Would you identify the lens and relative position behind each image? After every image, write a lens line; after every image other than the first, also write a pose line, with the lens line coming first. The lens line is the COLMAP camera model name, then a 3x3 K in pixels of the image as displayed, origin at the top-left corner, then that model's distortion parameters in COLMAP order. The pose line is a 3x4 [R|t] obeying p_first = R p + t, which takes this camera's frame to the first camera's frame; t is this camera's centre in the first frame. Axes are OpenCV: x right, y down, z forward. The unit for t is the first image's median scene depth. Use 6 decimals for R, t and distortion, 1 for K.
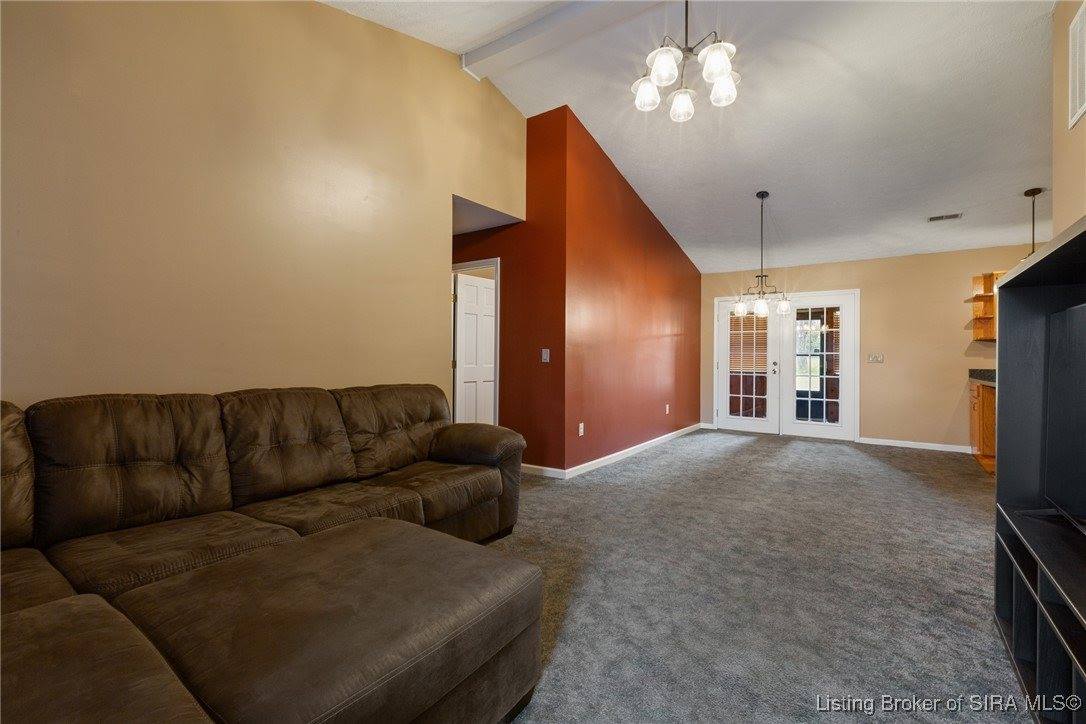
lens RADIAL K [[491.0, 0, 544.9], [0, 491.0, 352.7], [0, 0, 1]] dist [-0.000967, -0.000074]
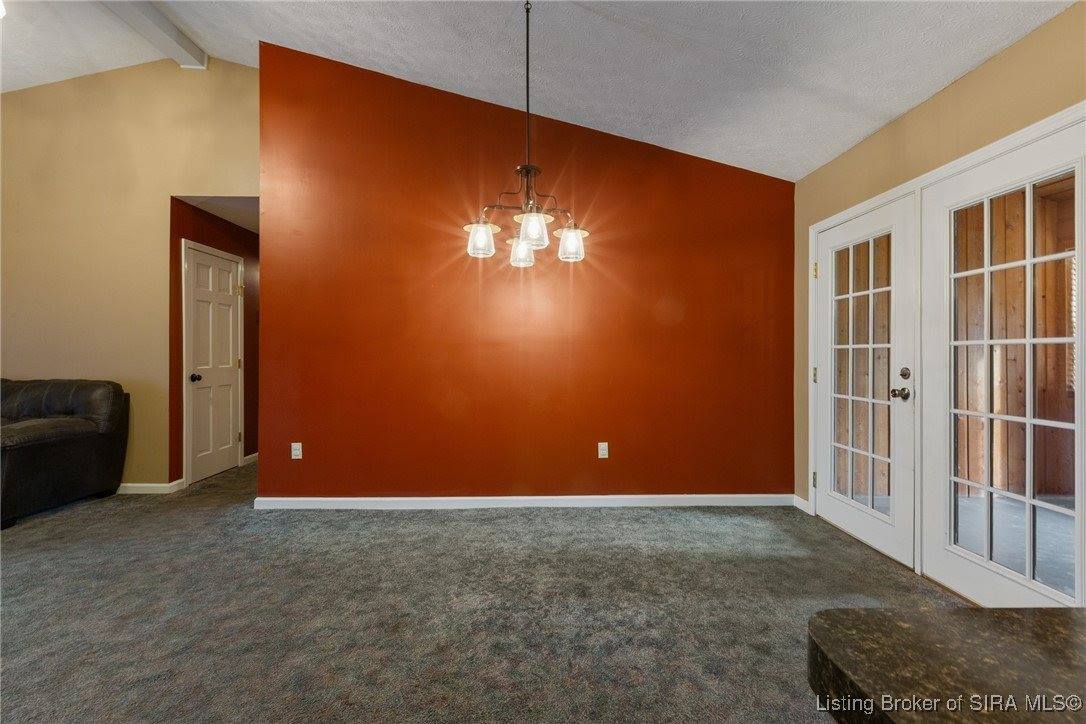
lens RADIAL K [[491.0, 0, 554.2], [0, 491.0, 355.3], [0, 0, 1]] dist [-0.000967, -0.000074]
pose [[0.604669, -0.006641, -0.796449, 0.690410], [0.008163, 0.999964, -0.002141, 0.008524], [0.796435, -0.005207, 0.604702, 0.652792]]
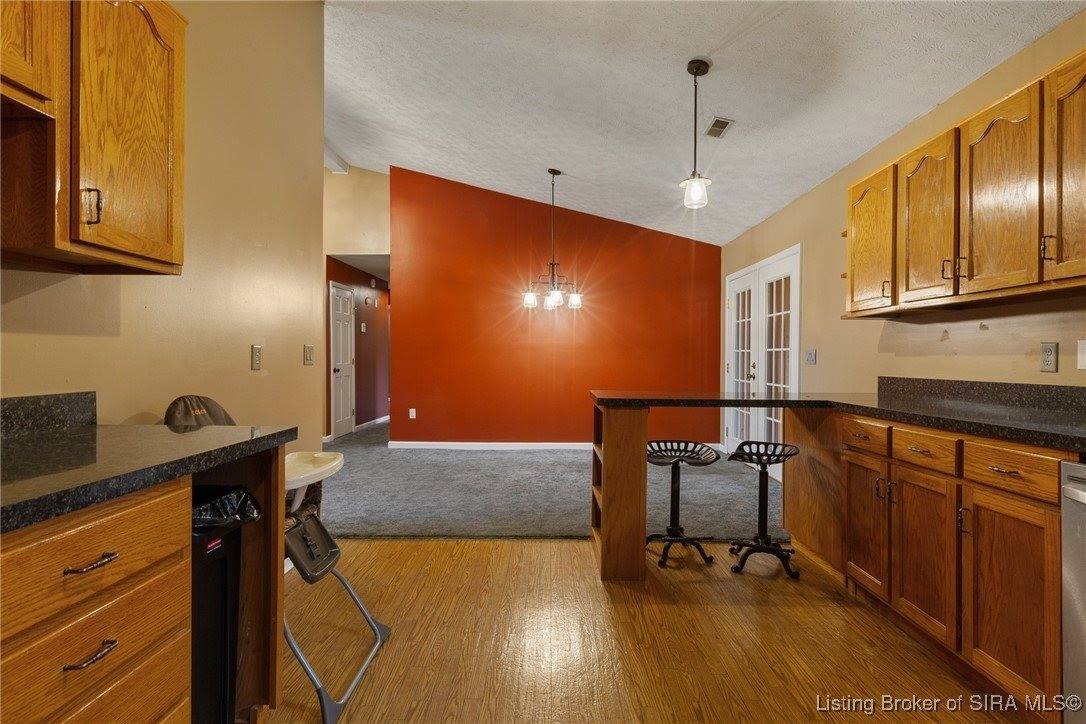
lens RADIAL K [[550.4, 0, 542.6], [0, 550.4, 358.6], [0, 0, 1]] dist [-0.000249, -0.000990]
pose [[0.548141, -0.002796, -0.836381, 1.107160], [0.007491, 0.999971, 0.001567, 0.010701], [0.836353, -0.007124, 0.548146, 0.366328]]
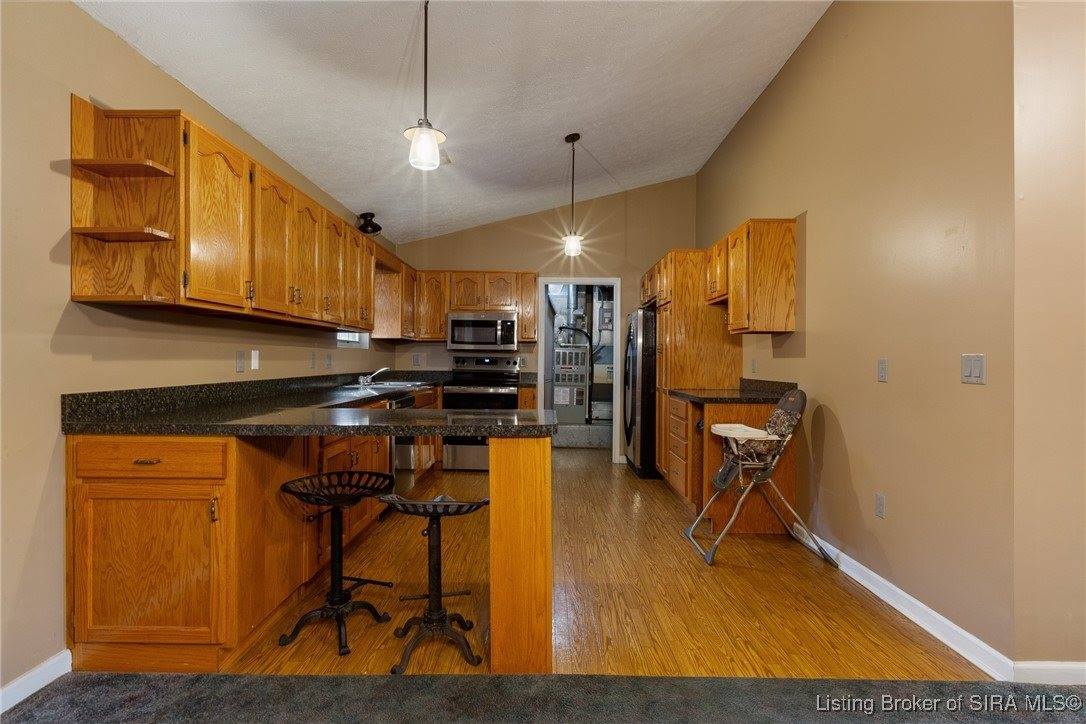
lens RADIAL K [[550.4, 0, 542.3], [0, 550.4, 361.5], [0, 0, 1]] dist [-0.000249, -0.000990]
pose [[-0.565405, -0.013624, 0.824701, 0.399413], [-0.020521, 0.999786, 0.002447, 0.005853], [-0.824558, -0.015541, -0.565564, 0.903850]]
